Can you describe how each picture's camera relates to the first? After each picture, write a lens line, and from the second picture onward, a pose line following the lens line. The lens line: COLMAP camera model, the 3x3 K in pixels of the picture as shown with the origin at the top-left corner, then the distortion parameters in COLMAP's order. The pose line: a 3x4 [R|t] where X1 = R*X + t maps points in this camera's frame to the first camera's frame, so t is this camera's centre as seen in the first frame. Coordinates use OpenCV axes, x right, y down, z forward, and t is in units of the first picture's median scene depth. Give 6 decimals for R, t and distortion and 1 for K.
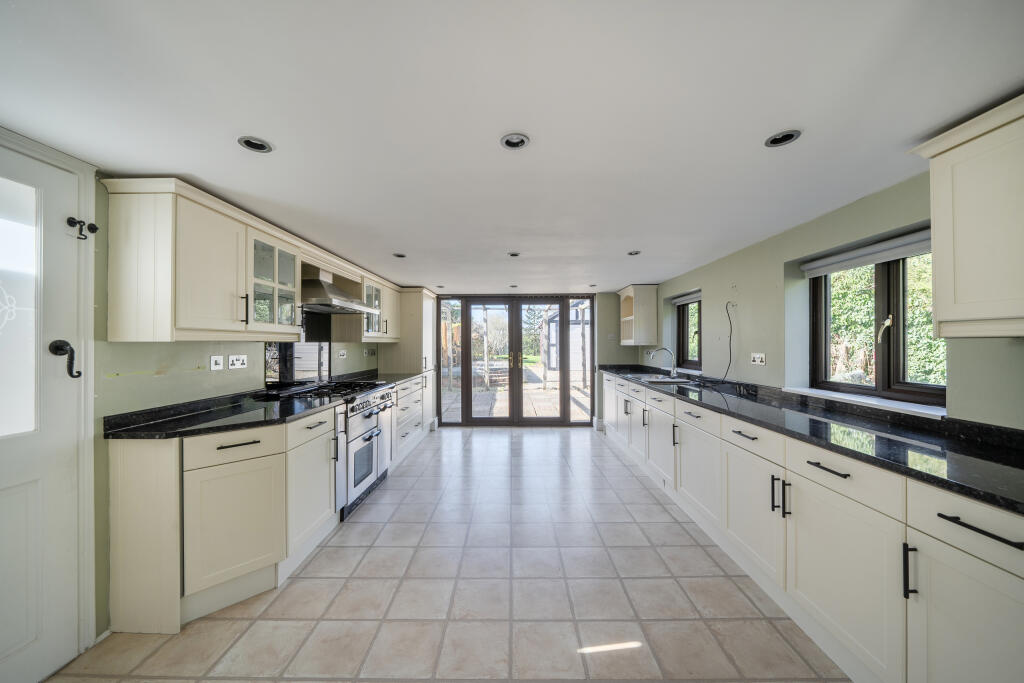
lens RADIAL K [[351.1, 0, 510.1], [0, 351.1, 348.0], [0, 0, 1]] dist [-0.008114, -0.000216]
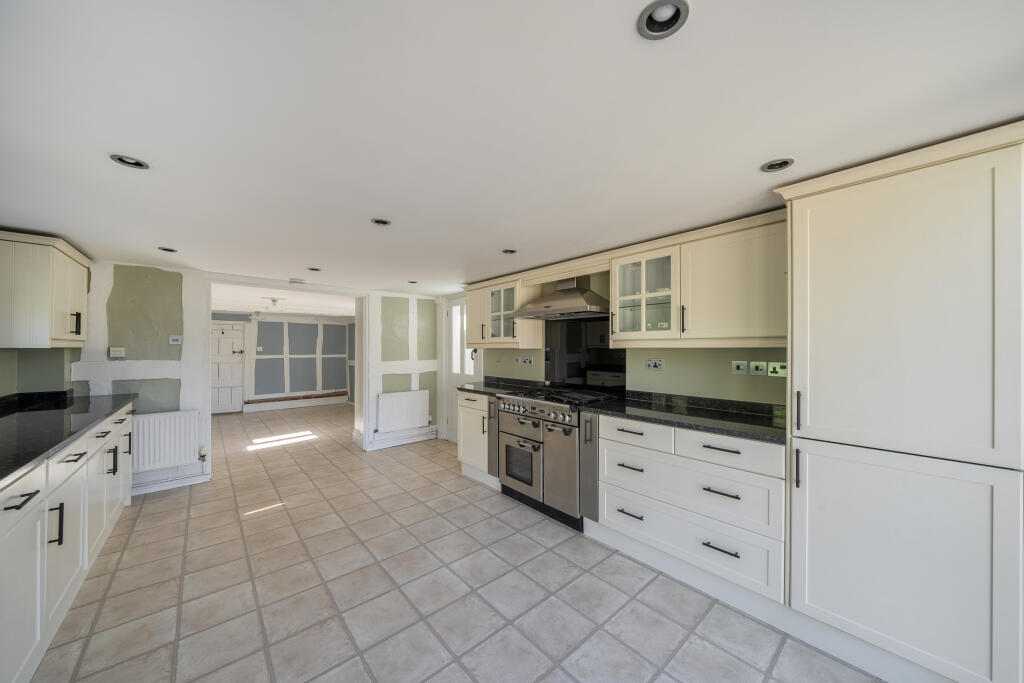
lens RADIAL K [[351.1, 0, 508.1], [0, 351.1, 347.5], [0, 0, 1]] dist [-0.008114, -0.000216]
pose [[-0.752373, -0.003032, -0.658730, 0.172798], [-0.000810, 0.999993, -0.003677, -0.005627], [0.658736, -0.002233, -0.752371, 1.044145]]
